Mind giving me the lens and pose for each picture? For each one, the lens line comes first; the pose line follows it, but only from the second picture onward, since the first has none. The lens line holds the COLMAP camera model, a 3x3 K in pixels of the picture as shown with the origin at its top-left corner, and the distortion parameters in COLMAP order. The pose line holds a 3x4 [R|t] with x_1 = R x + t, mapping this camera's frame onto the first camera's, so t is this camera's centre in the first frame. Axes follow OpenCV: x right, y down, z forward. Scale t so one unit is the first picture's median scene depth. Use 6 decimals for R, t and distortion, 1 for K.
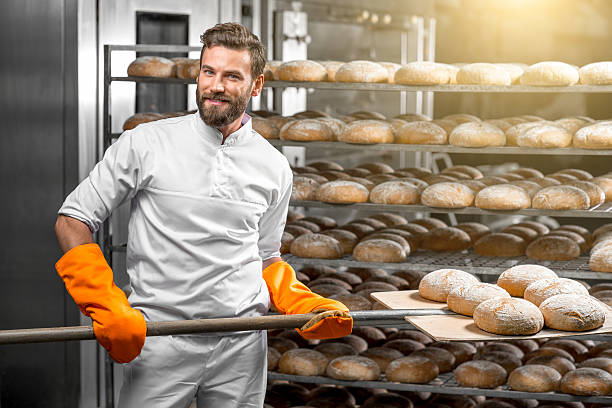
lens RADIAL K [[1787.3, 0, 306.0], [0, 1787.3, 204.0], [0, 0, 1]] dist [-0.066226, -0.398292]
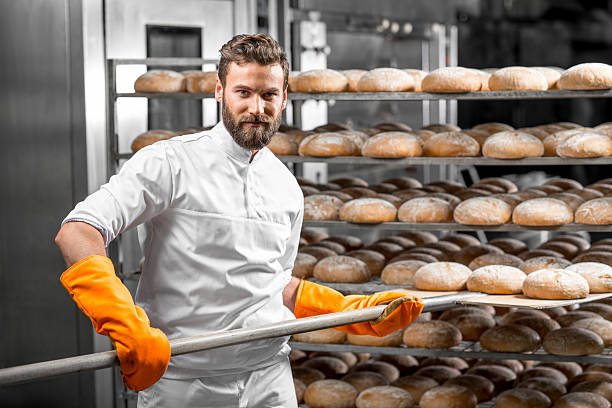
lens RADIAL K [[1666.5, 0, 306.0], [0, 1666.5, 204.0], [0, 0, 1]] dist [-0.070942, -0.371415]
pose [[0.999564, -0.025875, -0.014239, 0.000572], [0.025806, 0.999655, -0.004966, -0.006428], [0.014363, 0.004597, 0.999886, 0.132098]]
